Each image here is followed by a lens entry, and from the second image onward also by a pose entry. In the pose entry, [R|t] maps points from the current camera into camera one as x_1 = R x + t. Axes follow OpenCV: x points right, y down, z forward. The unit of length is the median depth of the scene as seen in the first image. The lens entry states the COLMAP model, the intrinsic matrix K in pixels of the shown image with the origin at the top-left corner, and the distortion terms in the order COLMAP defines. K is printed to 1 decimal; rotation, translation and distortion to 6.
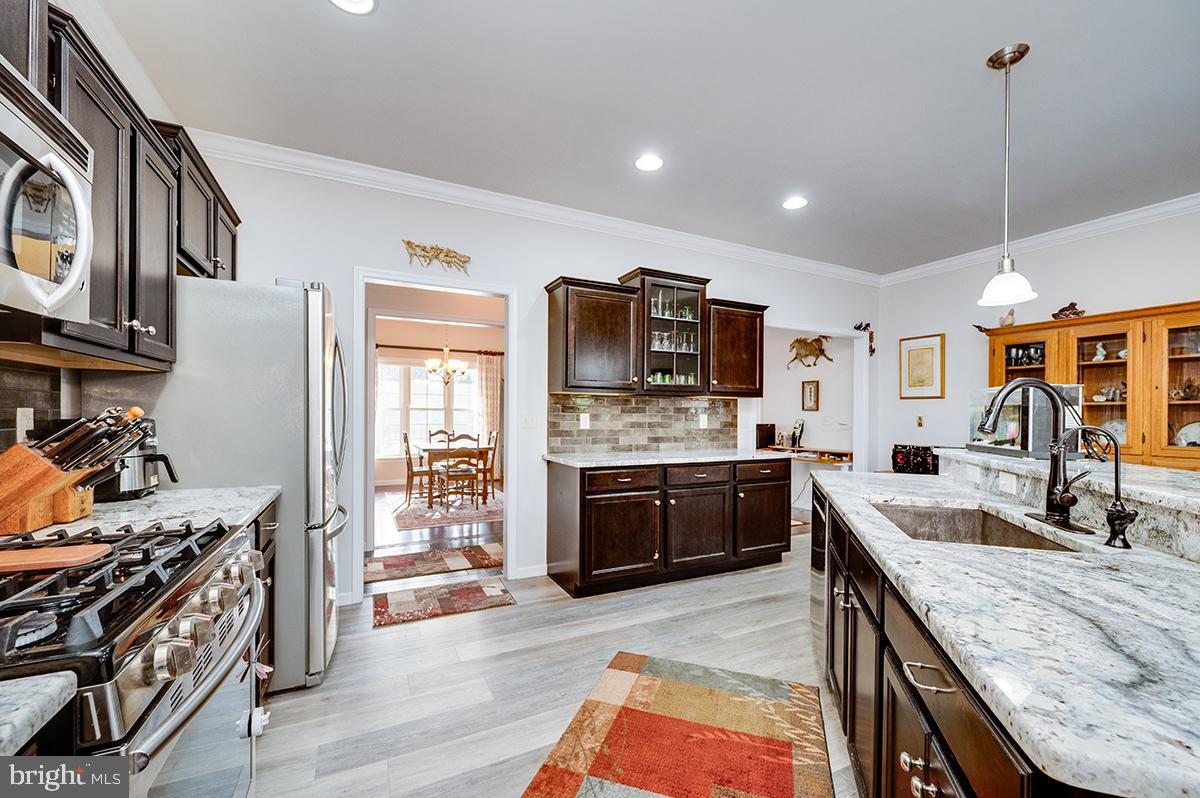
lens RADIAL K [[473.9, 0, 596.1], [0, 473.9, 416.1], [0, 0, 1]] dist [-0.000407, -0.000004]
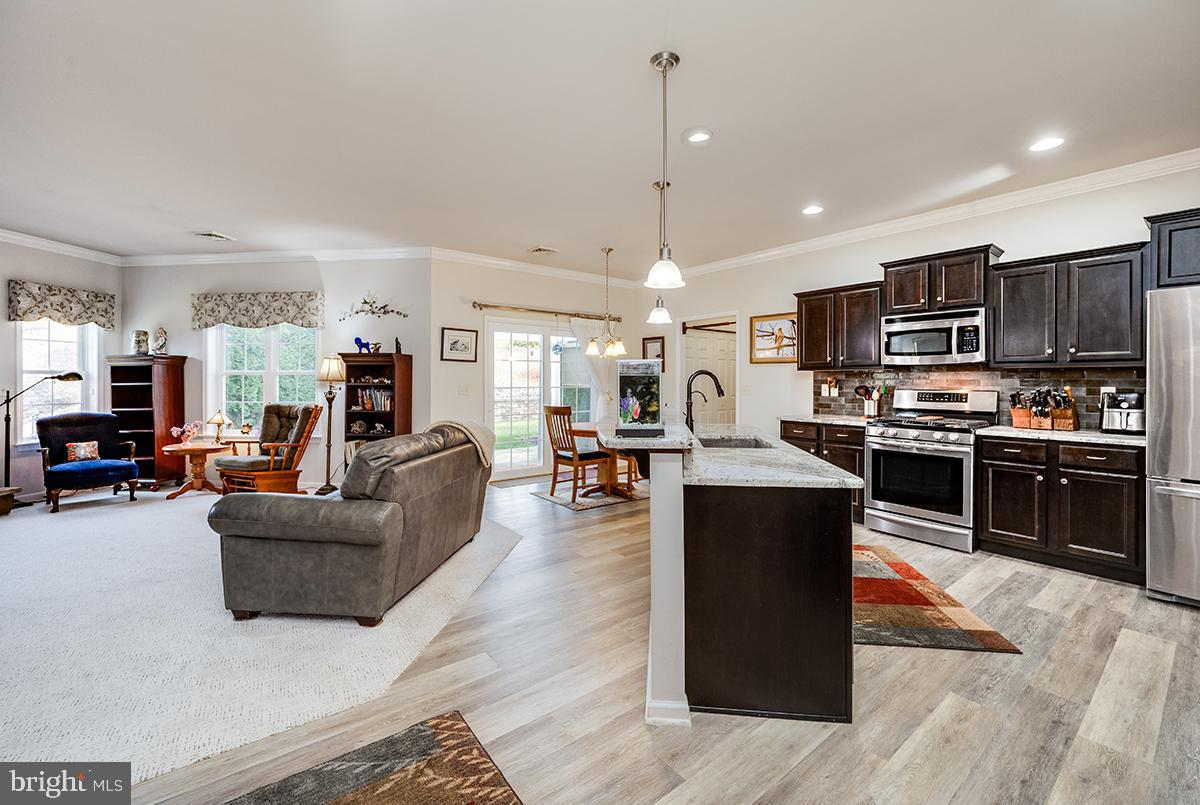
lens RADIAL K [[494.5, 0, 607.4], [0, 494.5, 381.9], [0, 0, 1]] dist [-0.000184, -0.000405]
pose [[-0.973712, -0.007820, -0.227648, 0.677351], [-0.009376, 0.999939, 0.005756, -0.013722], [0.227590, 0.007739, -0.973726, 1.127721]]
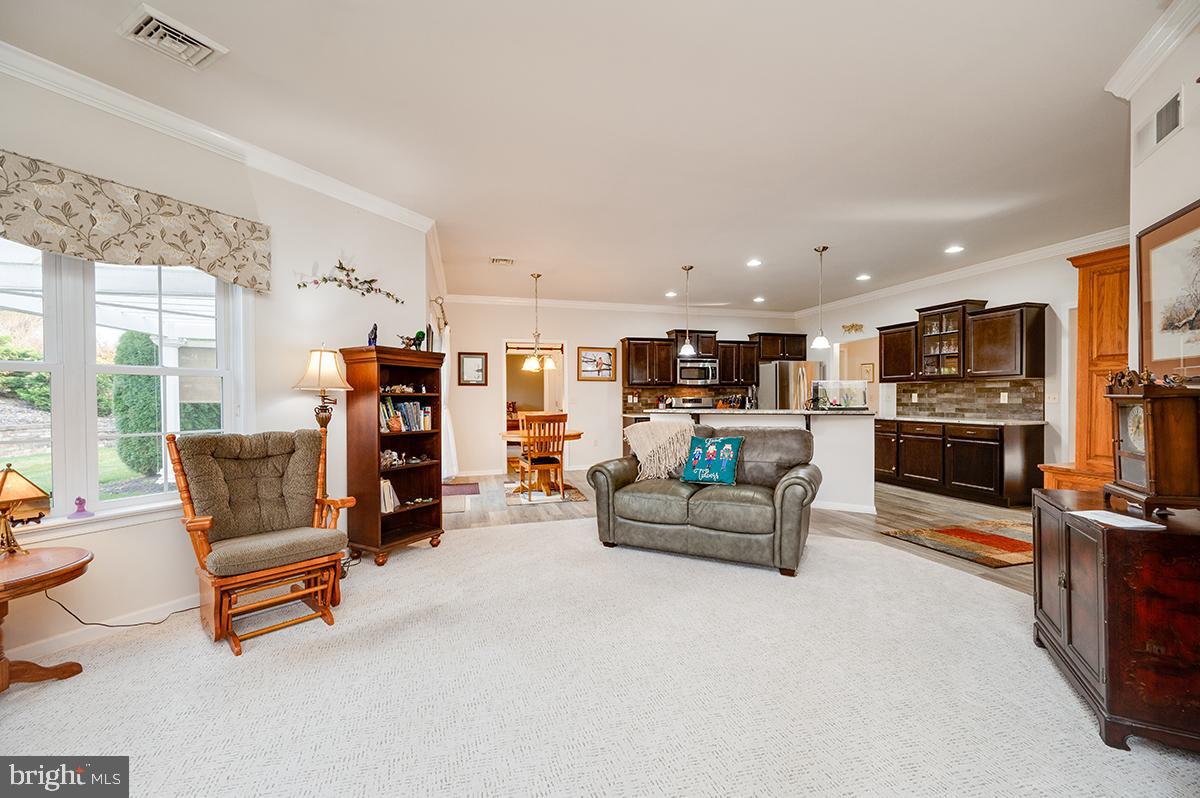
lens RADIAL K [[460.5, 0, 618.2], [0, 460.5, 400.3], [0, 0, 1]] dist [0.000144, 0.000011]
pose [[-0.154944, -0.000582, -0.987923, 1.846423], [0.001096, 0.999999, -0.000761, 0.019867], [0.987923, -0.001201, -0.154943, 0.173066]]
